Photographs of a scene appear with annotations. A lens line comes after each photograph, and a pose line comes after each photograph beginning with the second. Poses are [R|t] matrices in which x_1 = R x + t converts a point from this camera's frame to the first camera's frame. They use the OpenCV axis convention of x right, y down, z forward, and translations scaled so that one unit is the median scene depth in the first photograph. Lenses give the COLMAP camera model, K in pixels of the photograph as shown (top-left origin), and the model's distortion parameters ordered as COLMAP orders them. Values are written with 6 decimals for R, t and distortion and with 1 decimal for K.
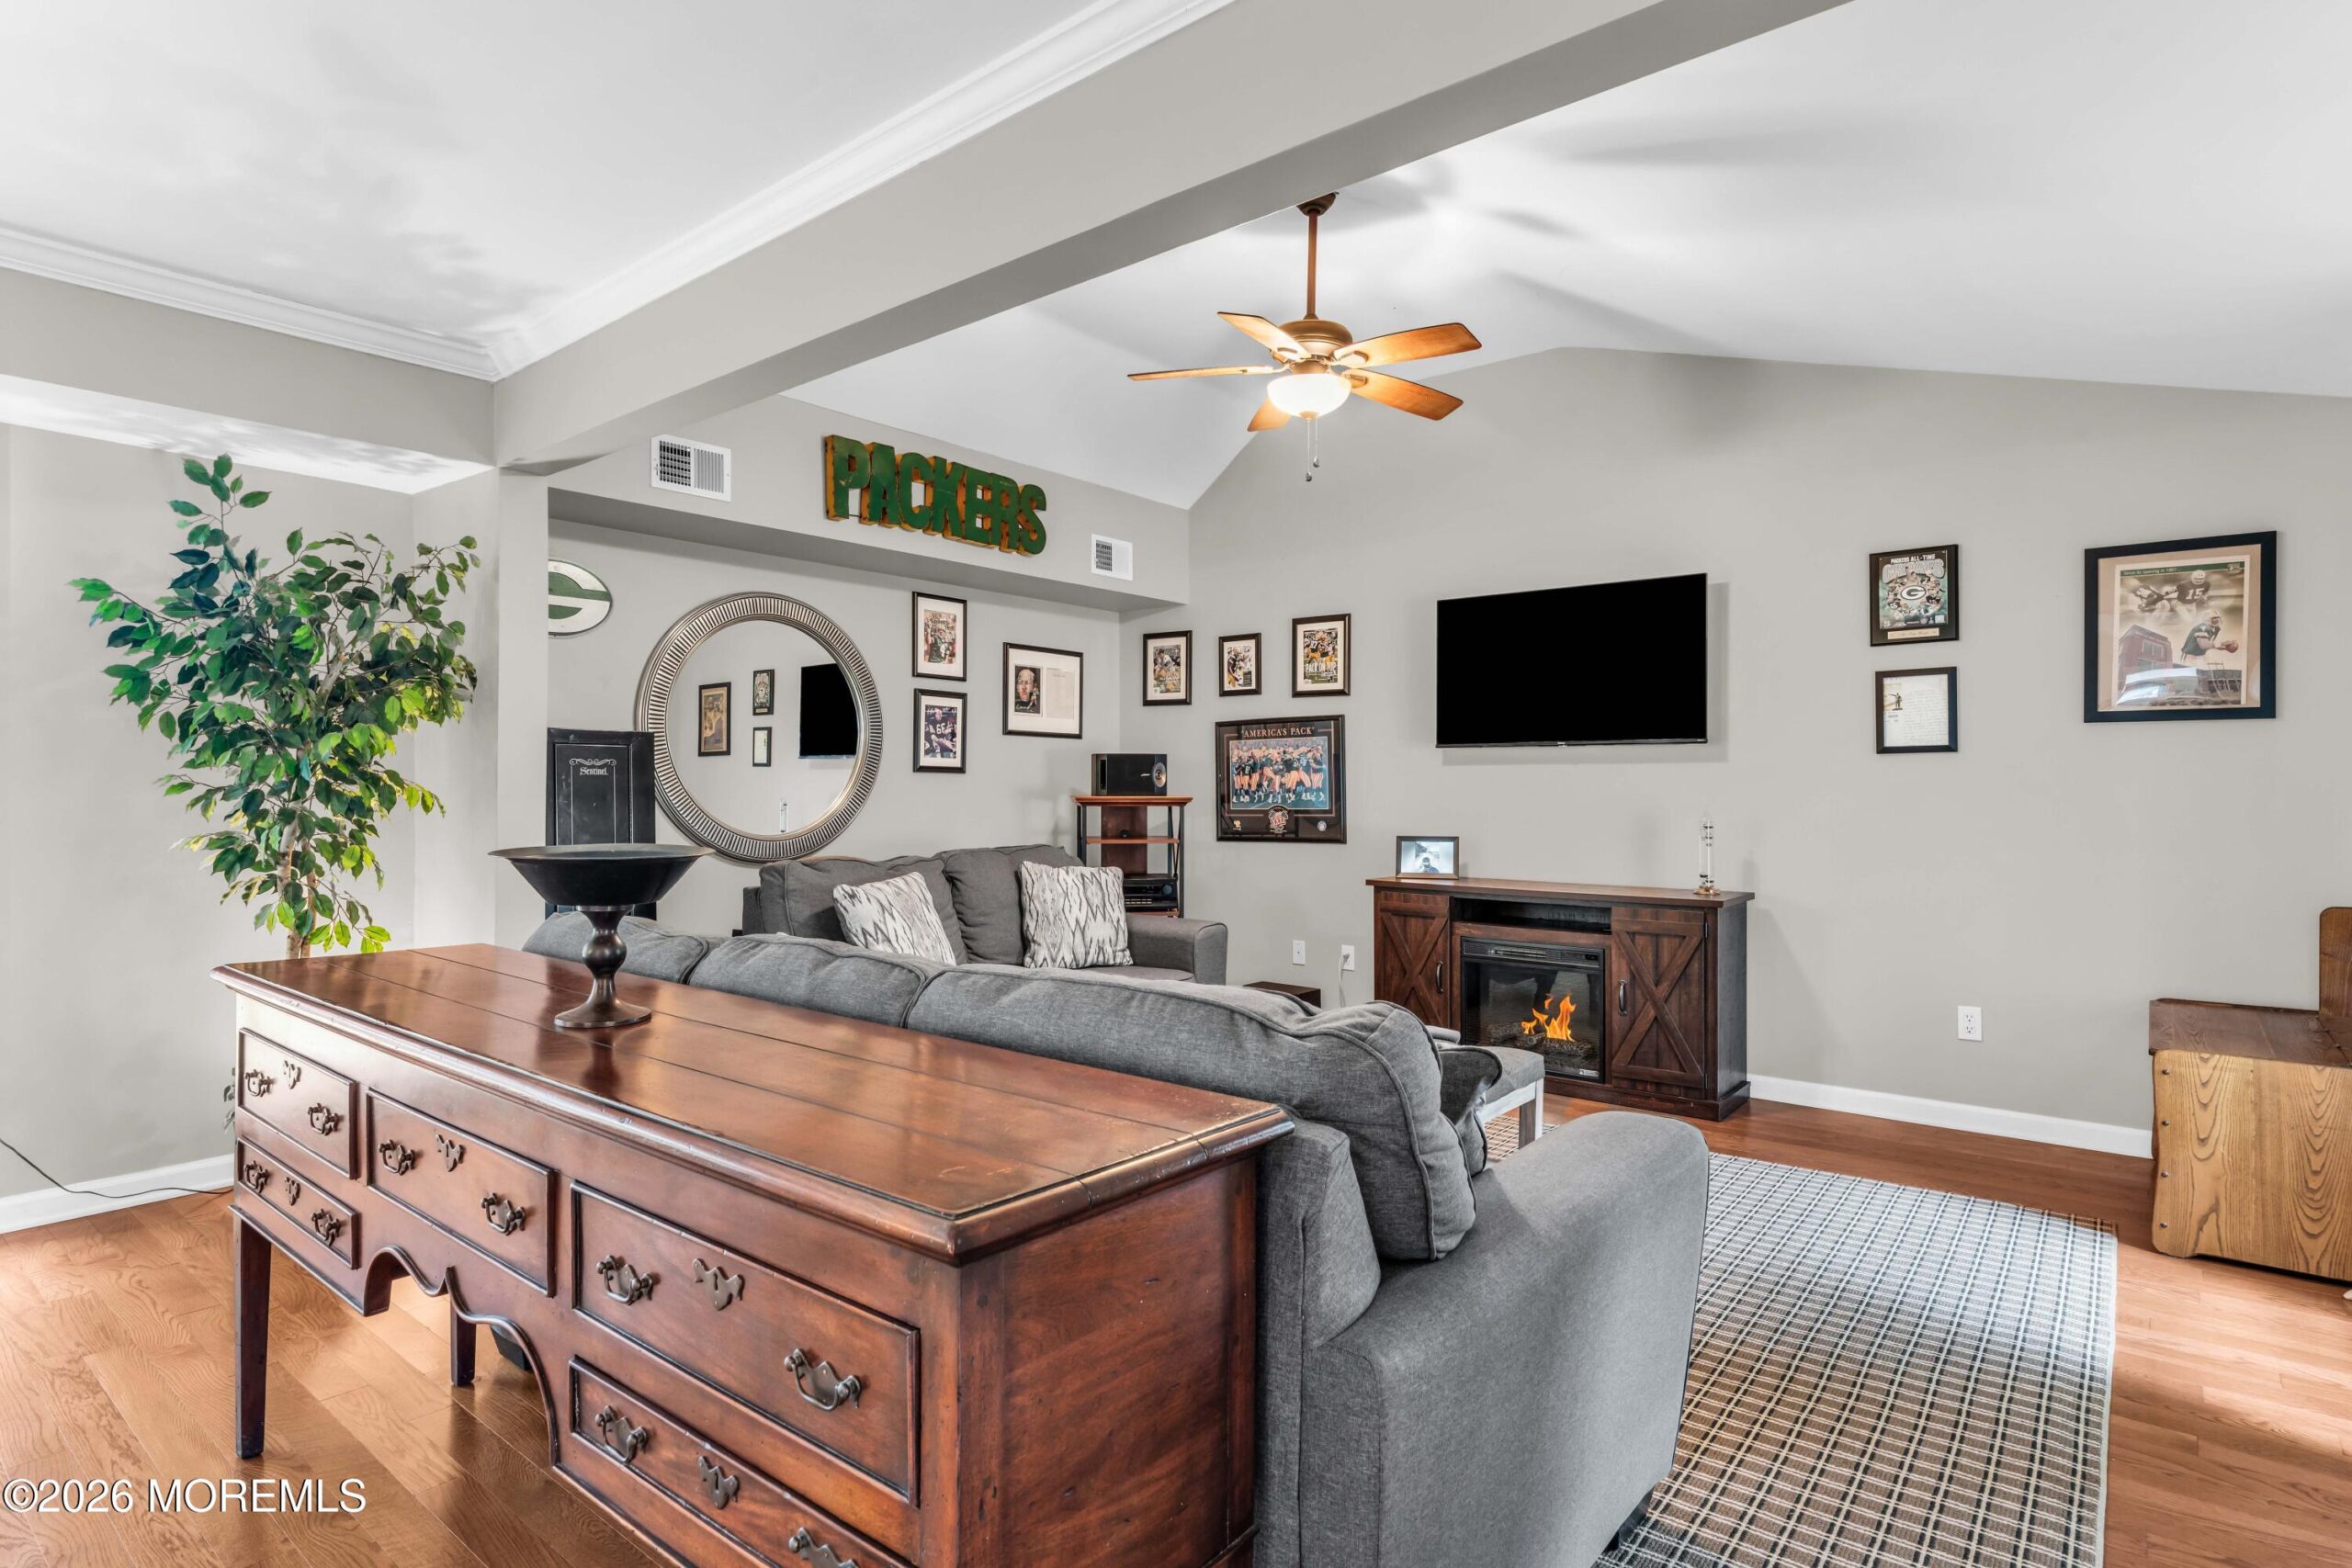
lens RADIAL K [[1209.8, 0, 1171.9], [0, 1209.8, 785.6], [0, 0, 1]] dist [-0.002144, -0.000050]
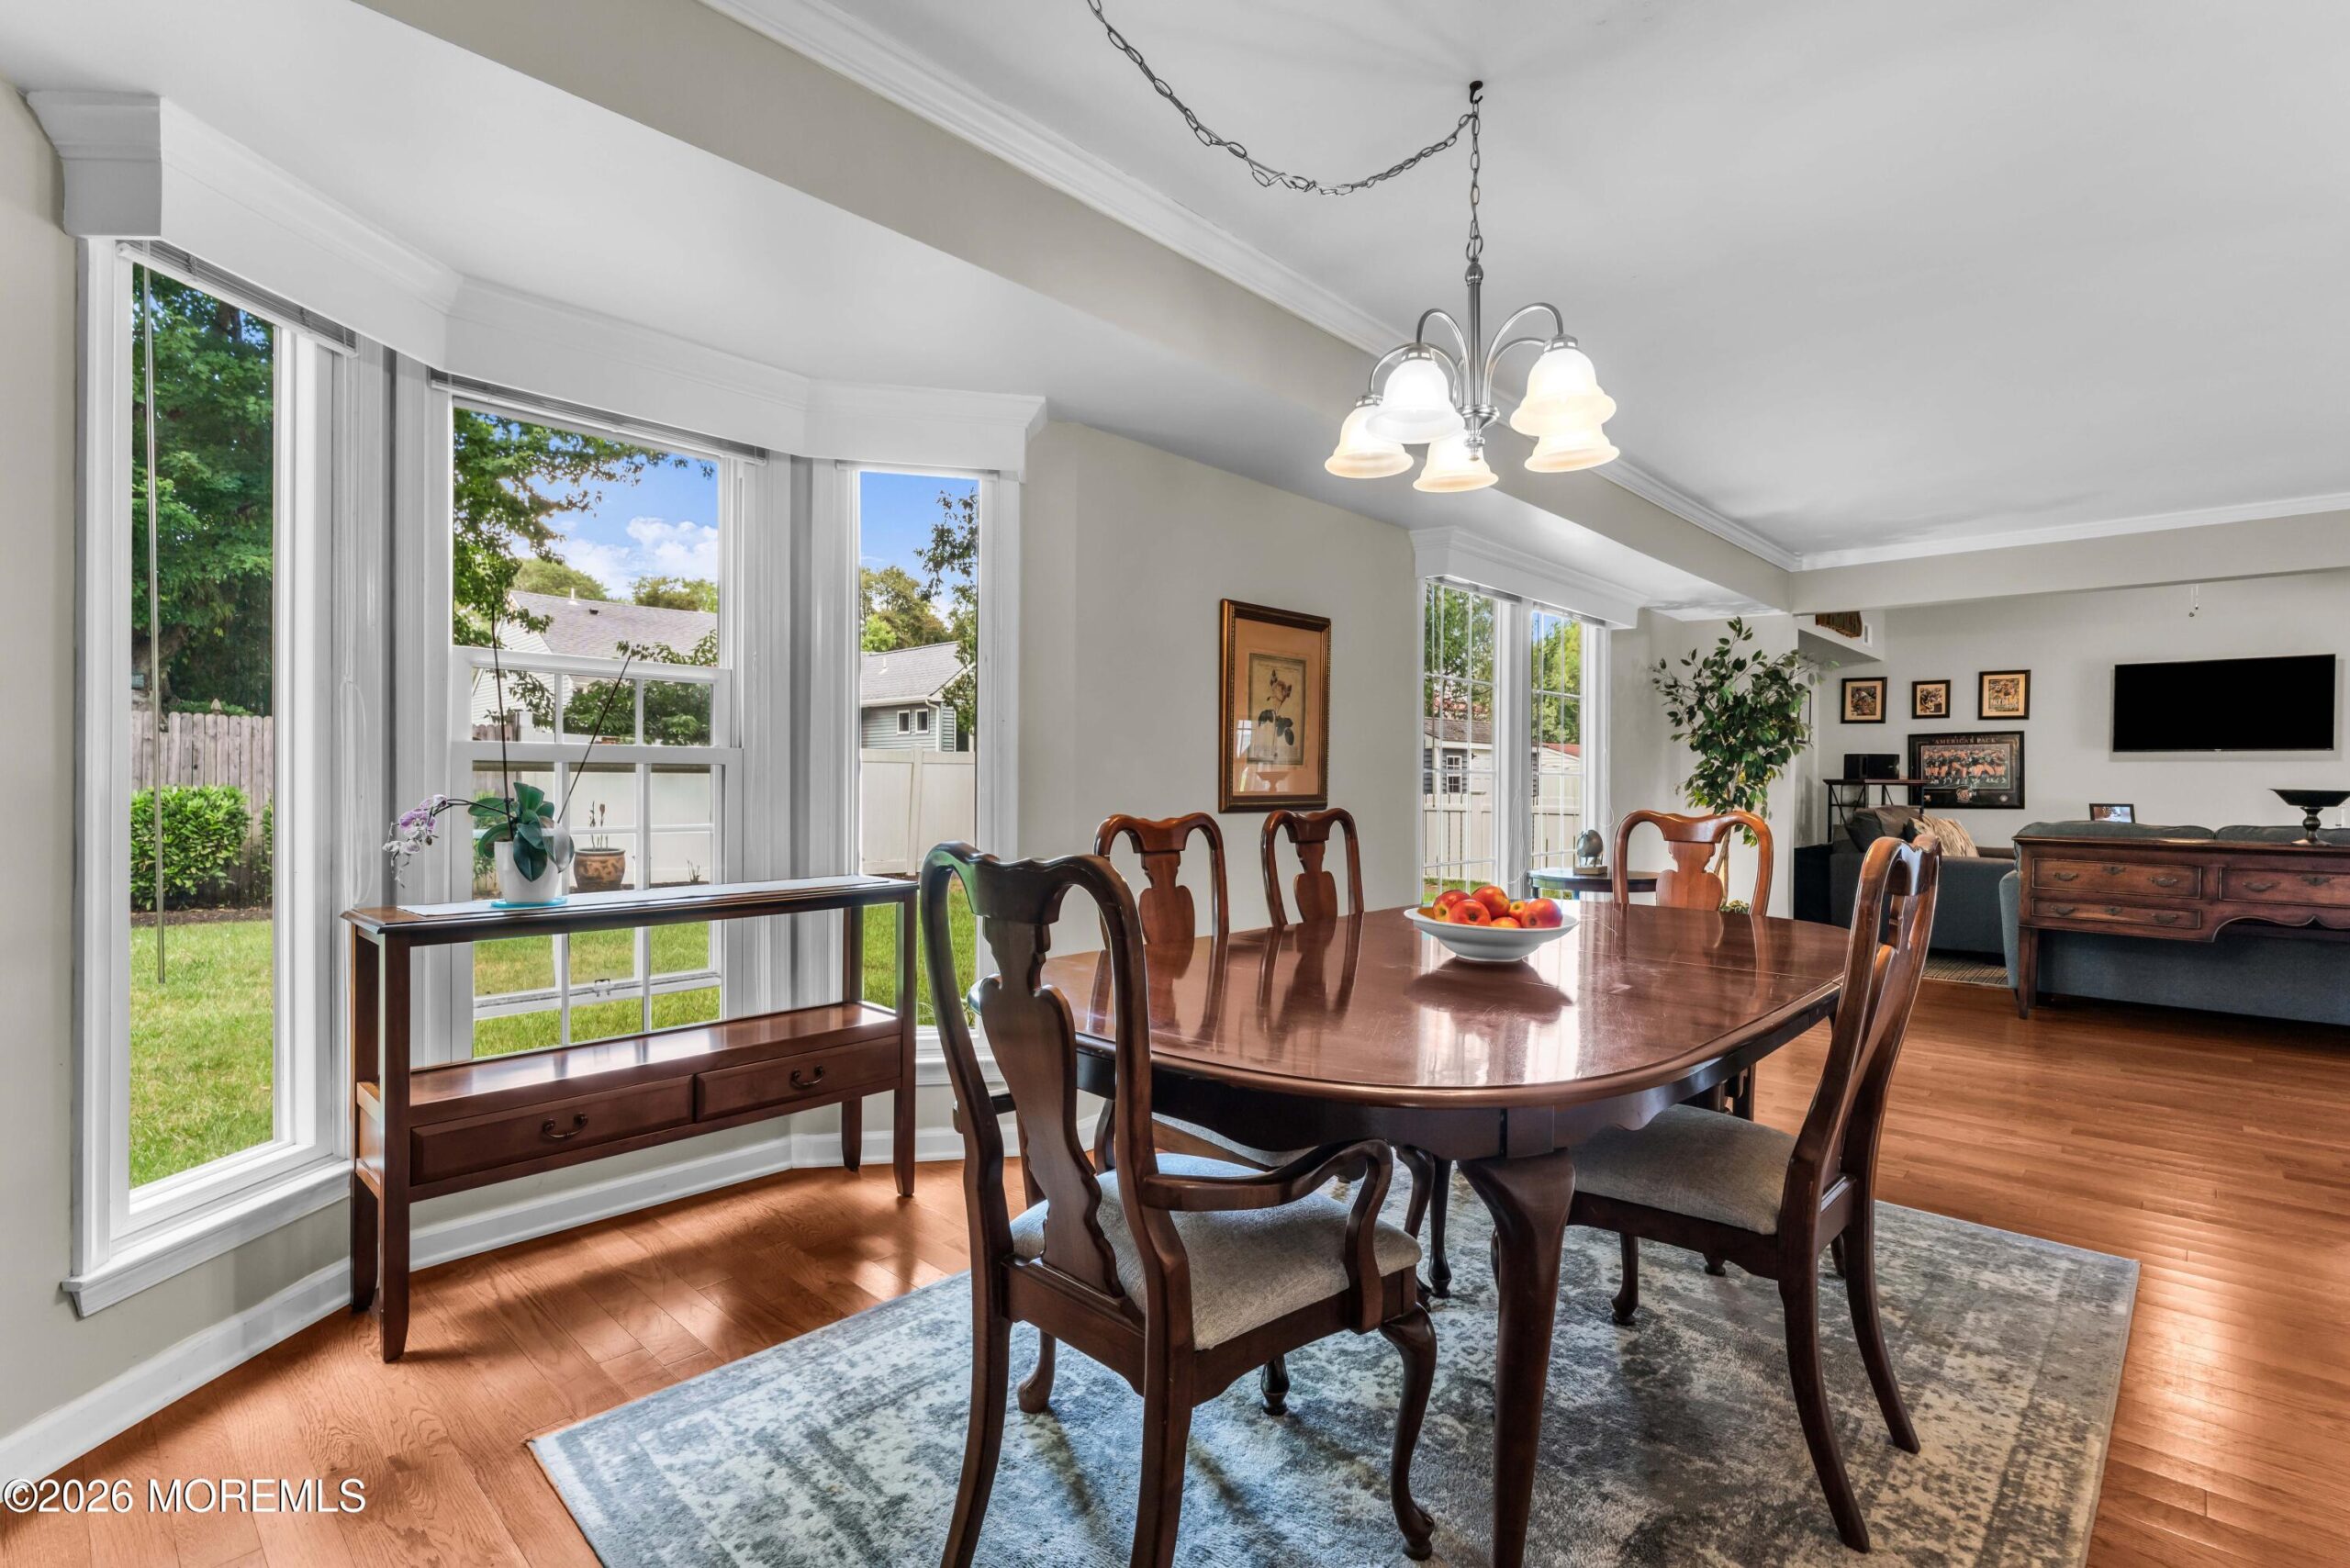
lens RADIAL K [[1101.3, 0, 1163.7], [0, 1101.3, 784.6], [0, 0, 1]] dist [-0.001806, -0.000380]
pose [[0.997793, 0.006346, -0.066101, -1.155298], [-0.005941, 0.999962, 0.006324, 0.014989], [0.066138, -0.005918, 0.997793, -0.715568]]
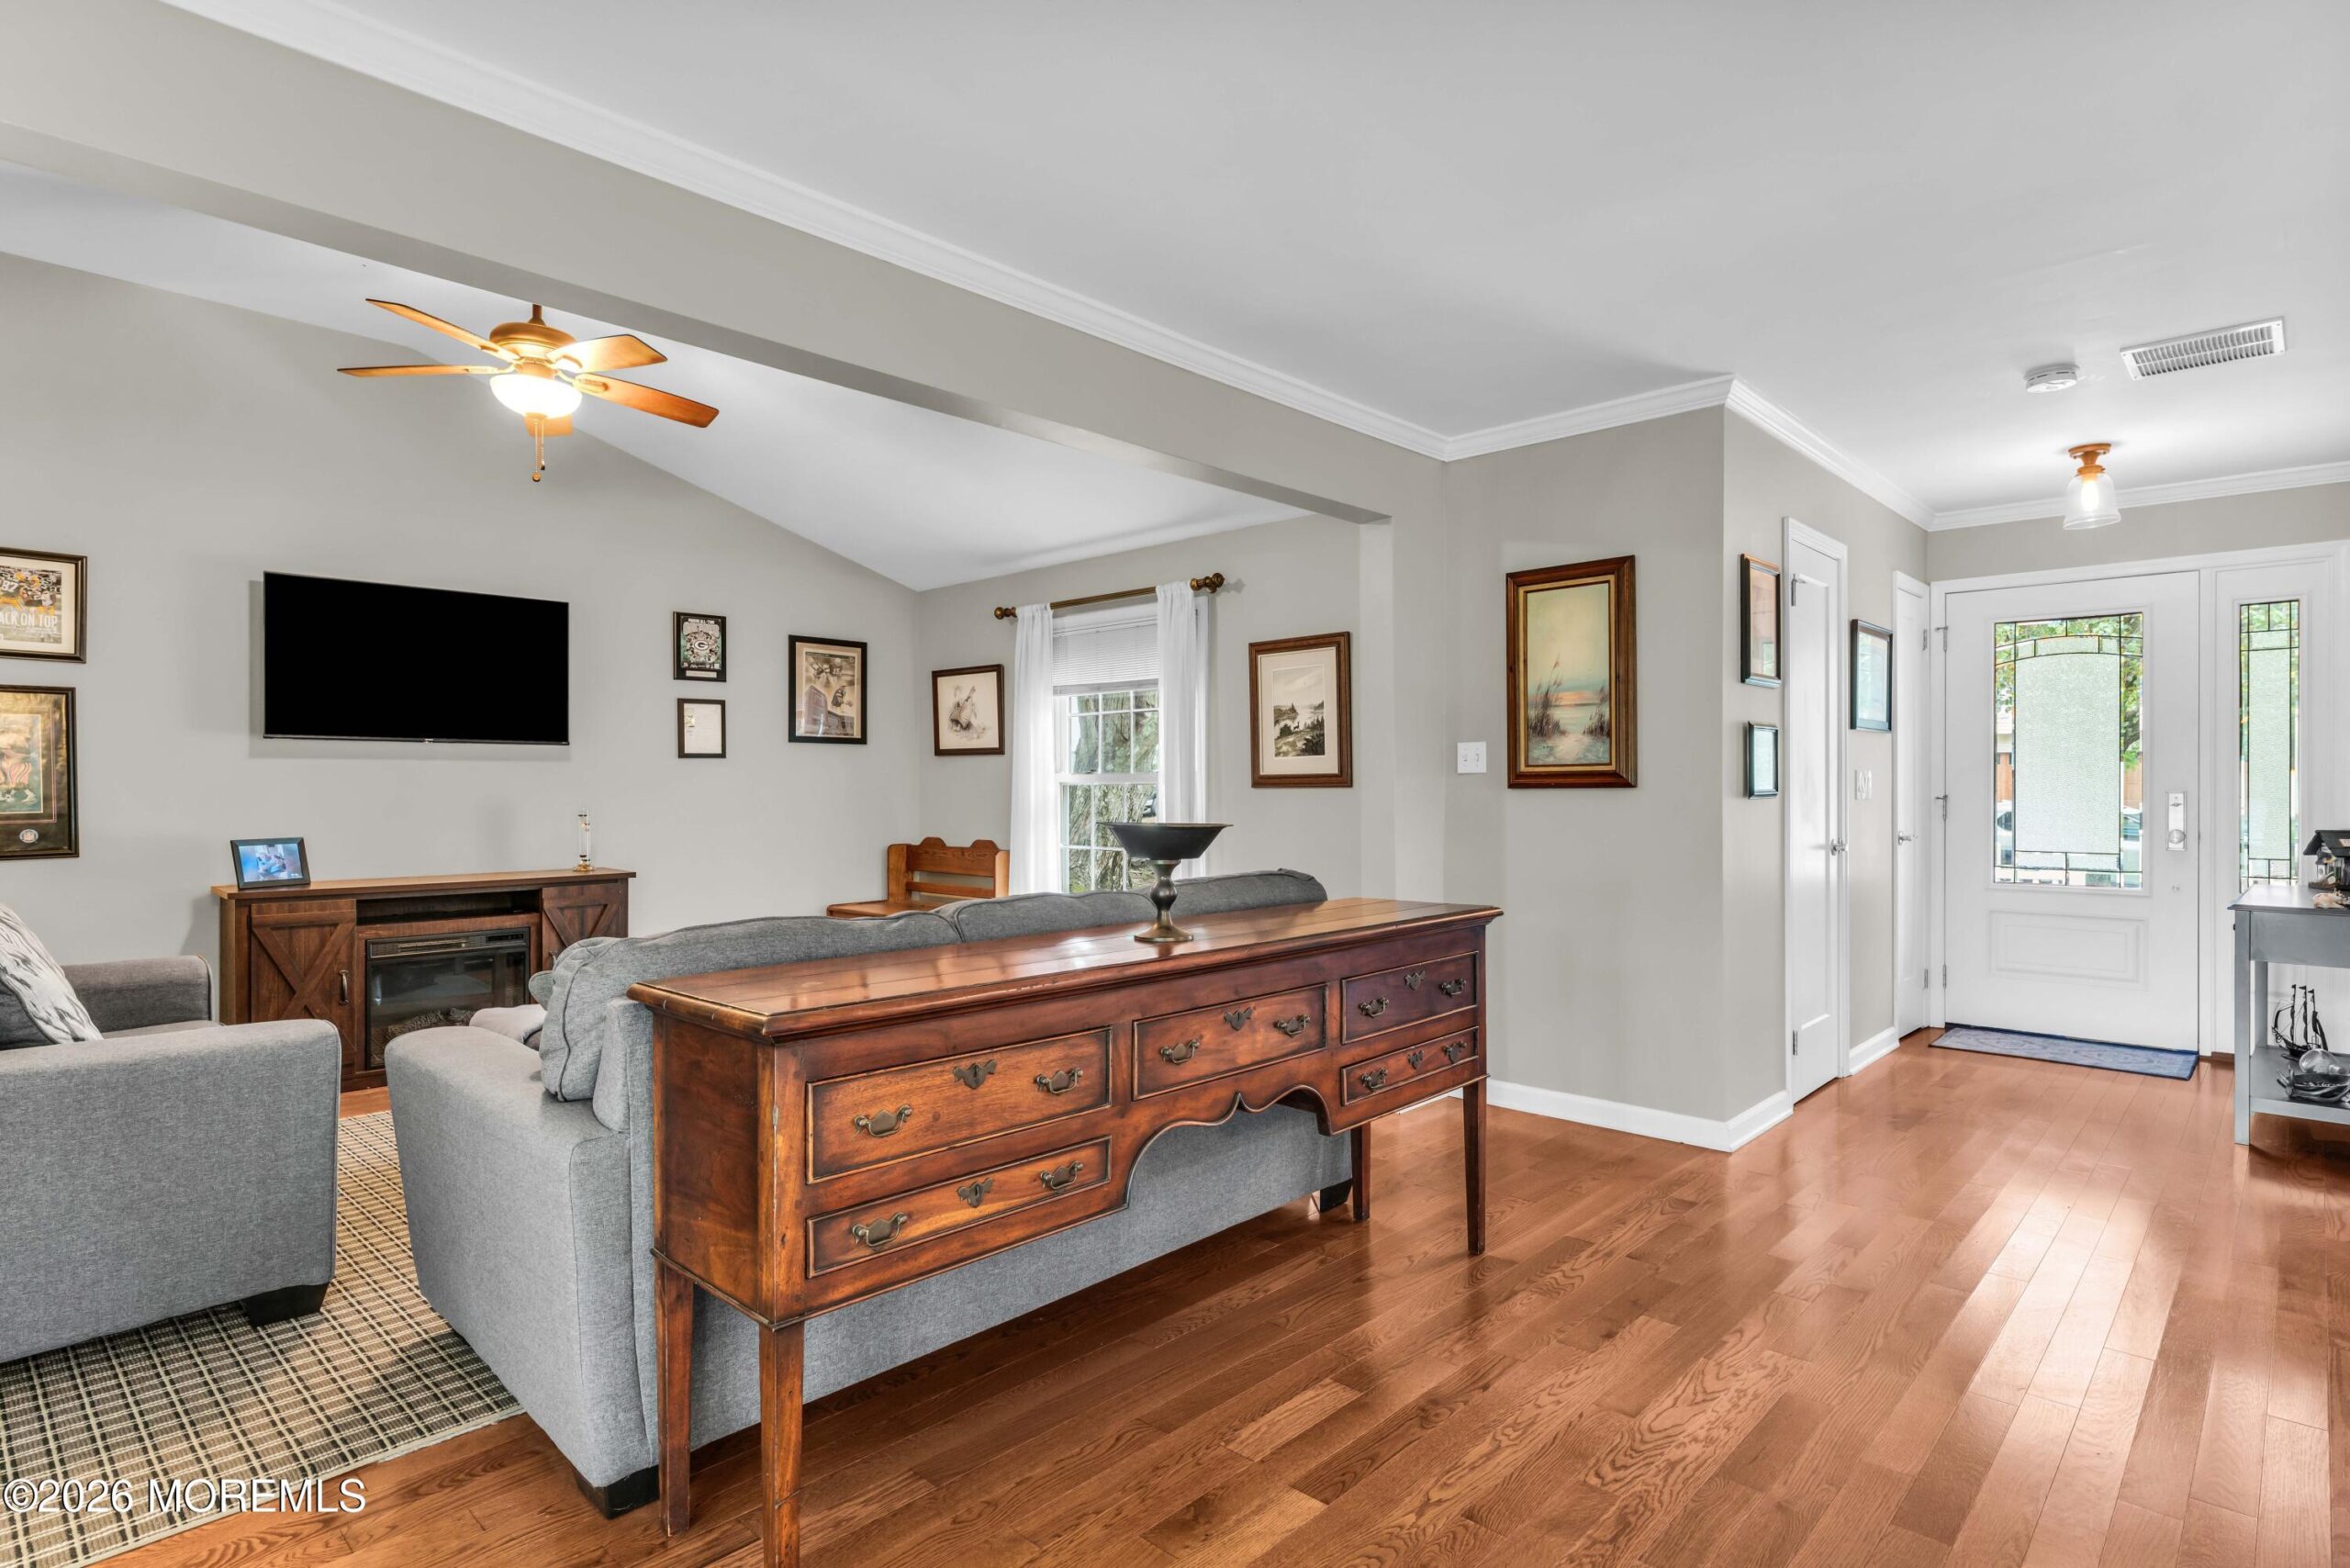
lens RADIAL K [[1208.9, 0, 1173.0], [0, 1208.9, 784.4], [0, 0, 1]] dist [-0.002144, -0.000050]
pose [[0.071091, -0.001999, 0.997468, -0.701823], [0.000629, 0.999998, 0.001959, 0.001290], [-0.997470, 0.000488, 0.071093, 0.320155]]
